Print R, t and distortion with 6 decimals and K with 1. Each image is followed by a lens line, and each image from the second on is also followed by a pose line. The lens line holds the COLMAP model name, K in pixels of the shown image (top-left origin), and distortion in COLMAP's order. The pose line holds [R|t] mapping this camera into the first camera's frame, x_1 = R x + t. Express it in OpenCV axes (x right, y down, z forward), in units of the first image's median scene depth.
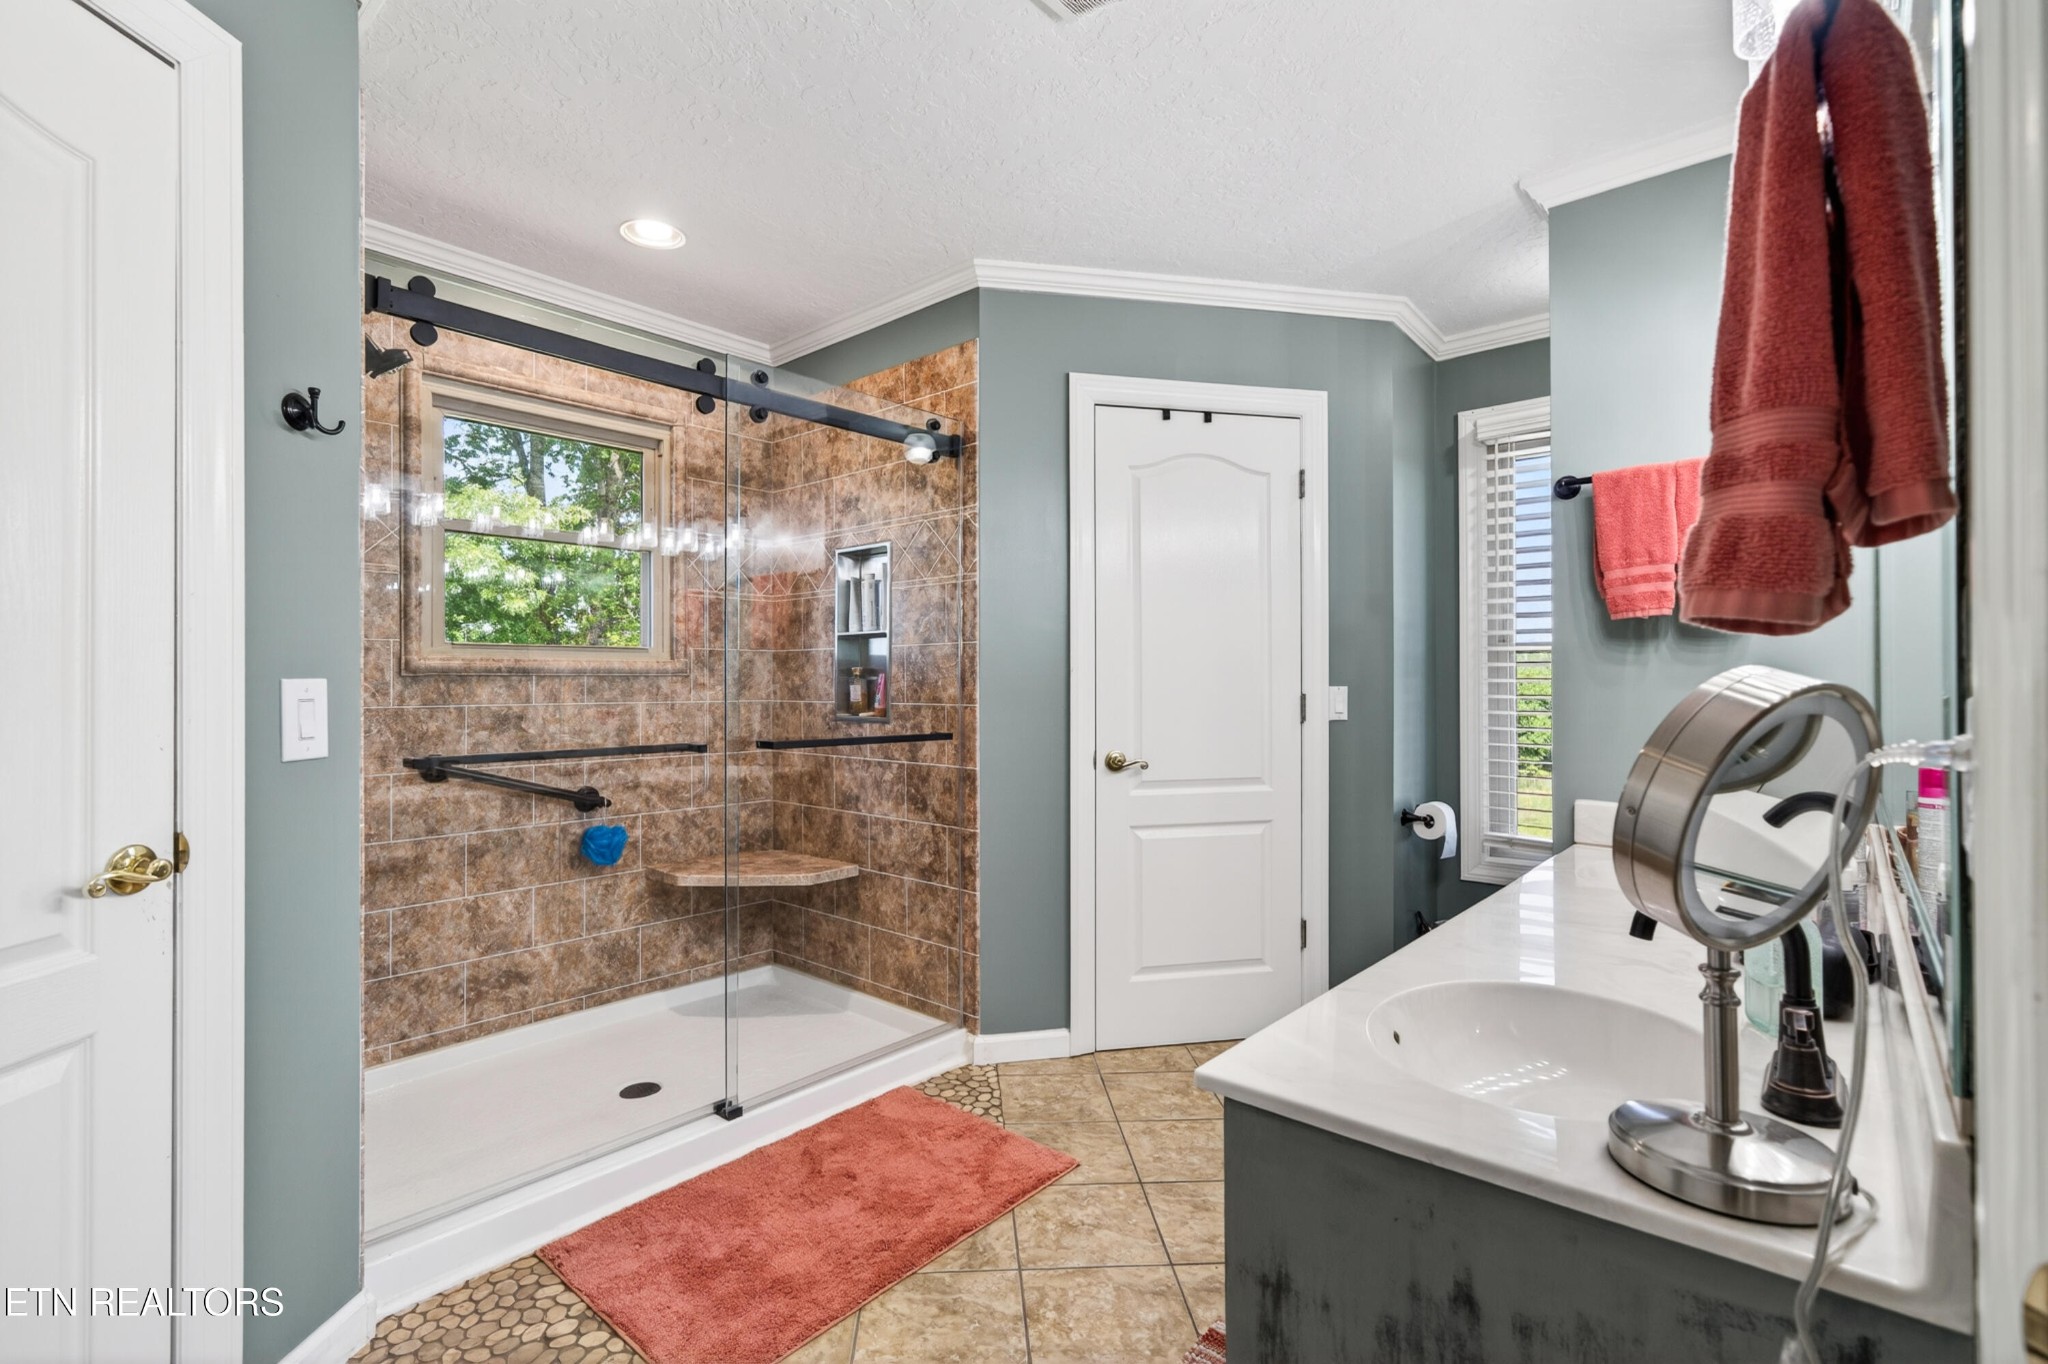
lens RADIAL K [[940.3, 0, 1024.3], [0, 940.3, 683.0], [0, 0, 1]] dist [-0.001219, -0.000067]
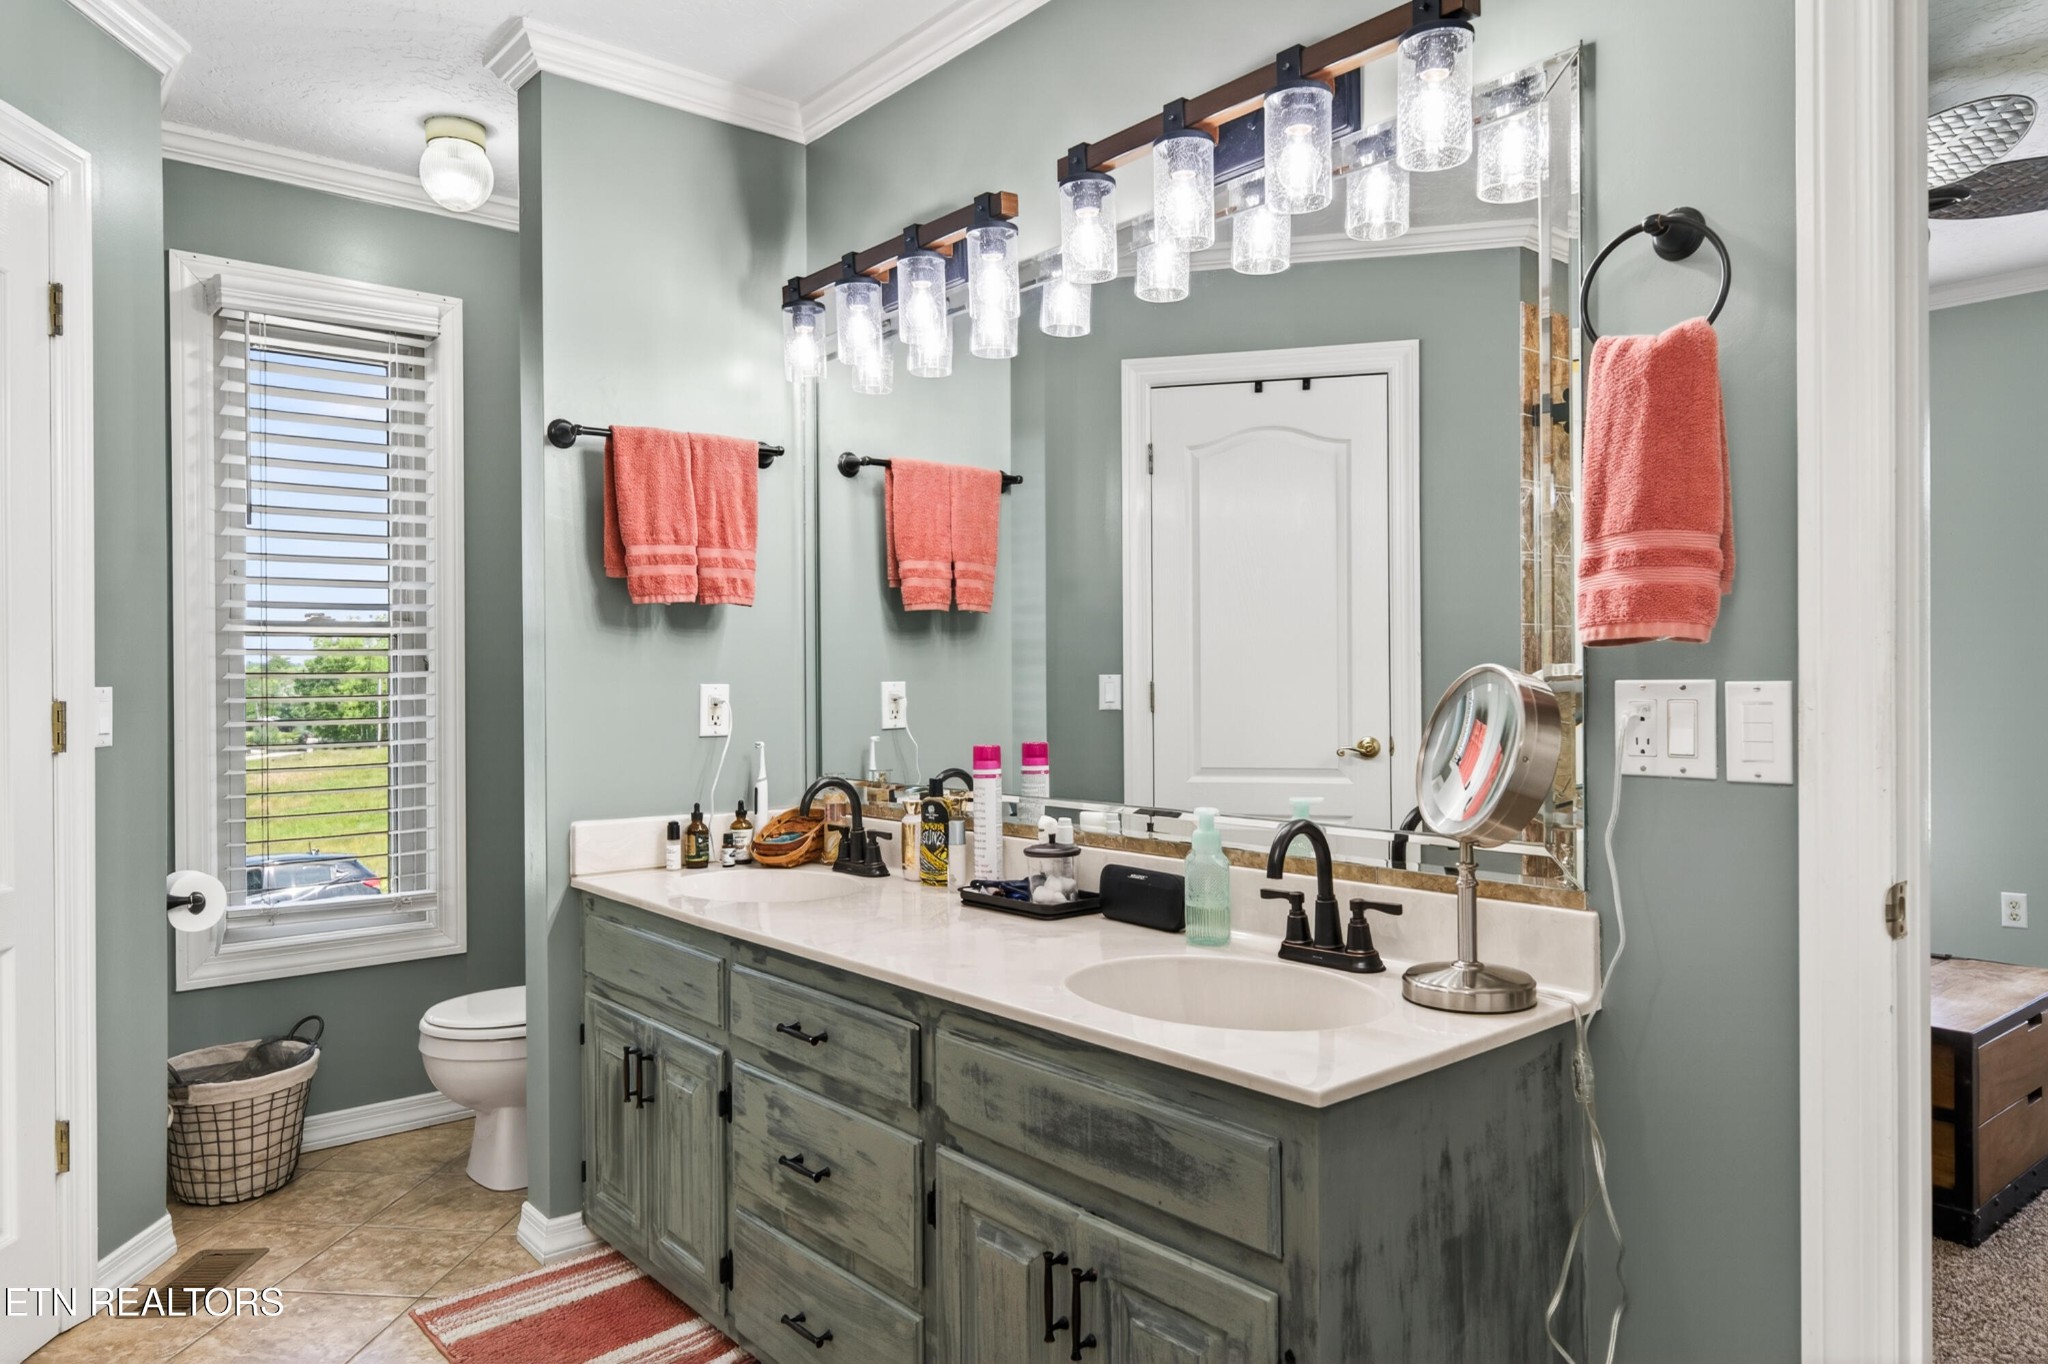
lens RADIAL K [[1324.9, 0, 1023.6], [0, 1324.9, 675.9], [0, 0, 1]] dist [0.004539, -0.001615]
pose [[0.150571, -0.001571, 0.988598, -0.511515], [0.004838, 0.999988, 0.000853, -0.001332], [-0.988587, 0.004654, 0.150576, 0.477542]]
